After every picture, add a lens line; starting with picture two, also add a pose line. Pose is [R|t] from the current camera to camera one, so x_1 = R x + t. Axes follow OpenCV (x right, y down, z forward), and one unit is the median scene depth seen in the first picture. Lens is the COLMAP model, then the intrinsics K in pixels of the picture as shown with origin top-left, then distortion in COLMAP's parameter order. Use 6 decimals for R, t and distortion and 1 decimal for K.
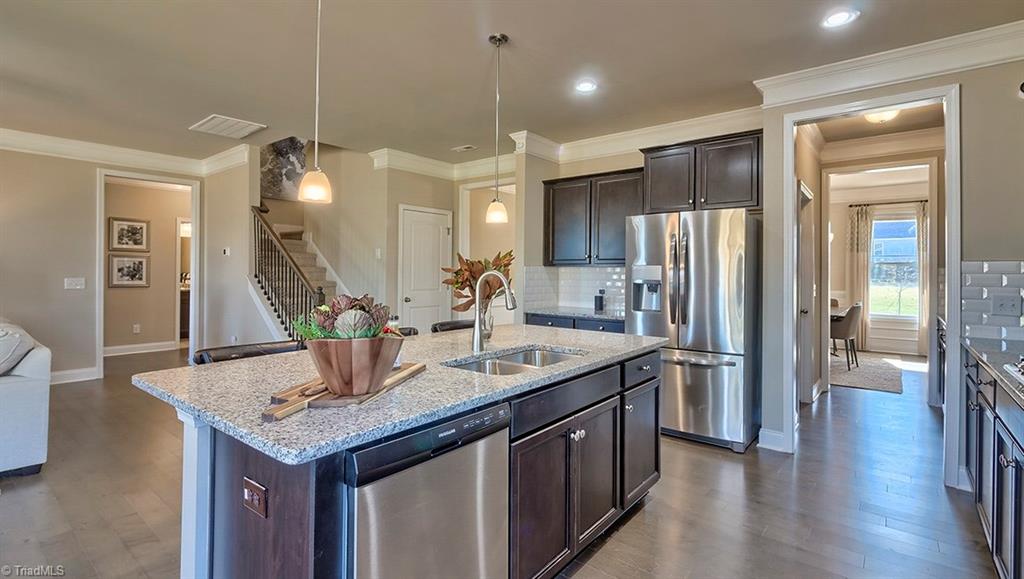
lens RADIAL K [[487.4, 0, 505.7], [0, 487.4, 278.6], [0, 0, 1]] dist [-0.000124, -0.000008]
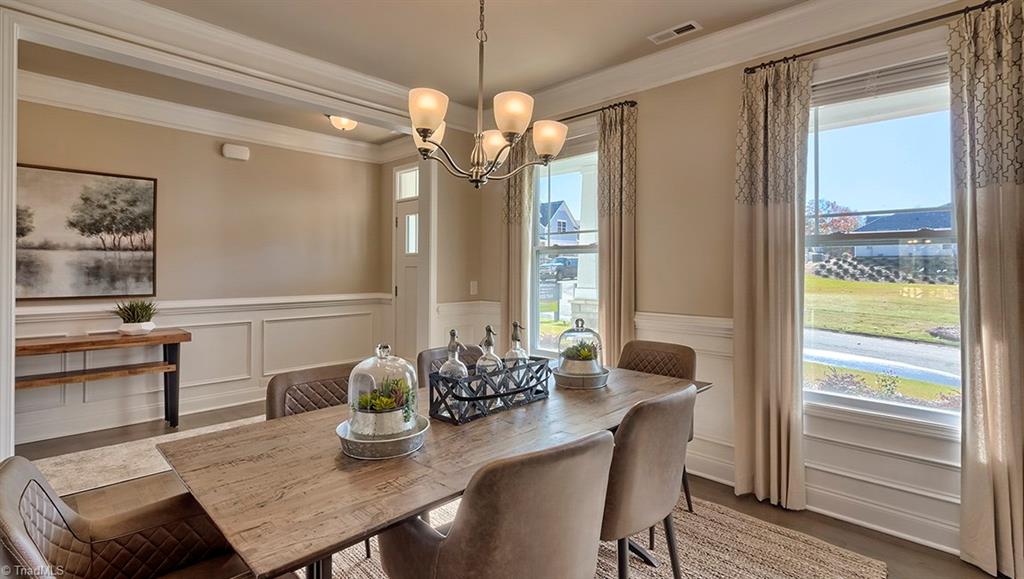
lens RADIAL K [[487.4, 0, 502.3], [0, 487.4, 265.5], [0, 0, 1]] dist [-0.000124, -0.000008]
pose [[0.995668, 0.000050, -0.092983, 0.579957], [-0.001525, 0.999874, -0.015793, -0.007251], [0.092971, 0.015866, 0.995542, 0.660921]]
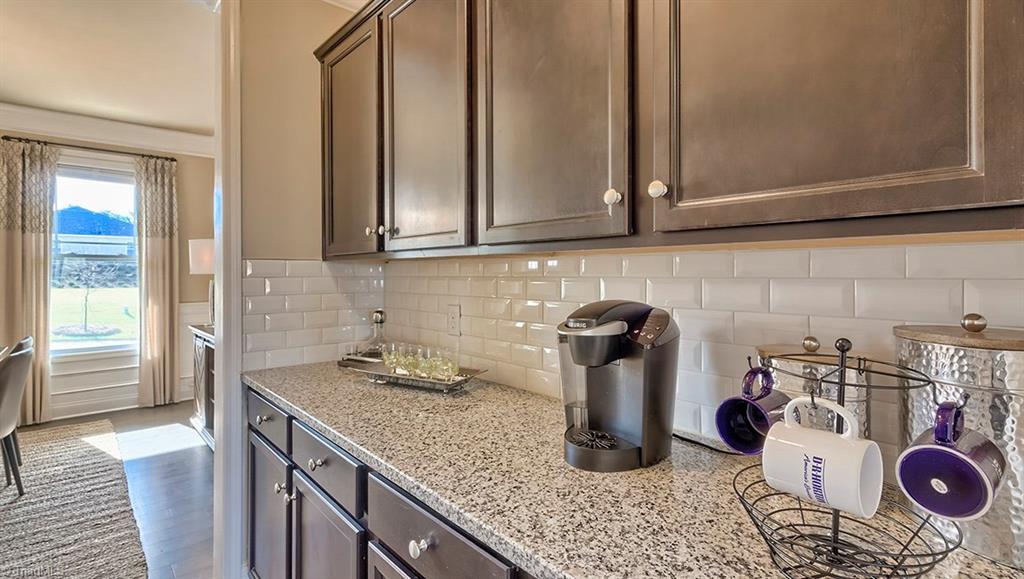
lens RADIAL K [[487.4, 0, 513.8], [0, 487.4, 270.7], [0, 0, 1]] dist [-0.000124, -0.000008]
pose [[0.161484, 0.004485, 0.986865, 0.309378], [0.010991, 0.999919, -0.006342, -0.005392], [-0.986814, 0.011871, 0.161422, 0.422079]]
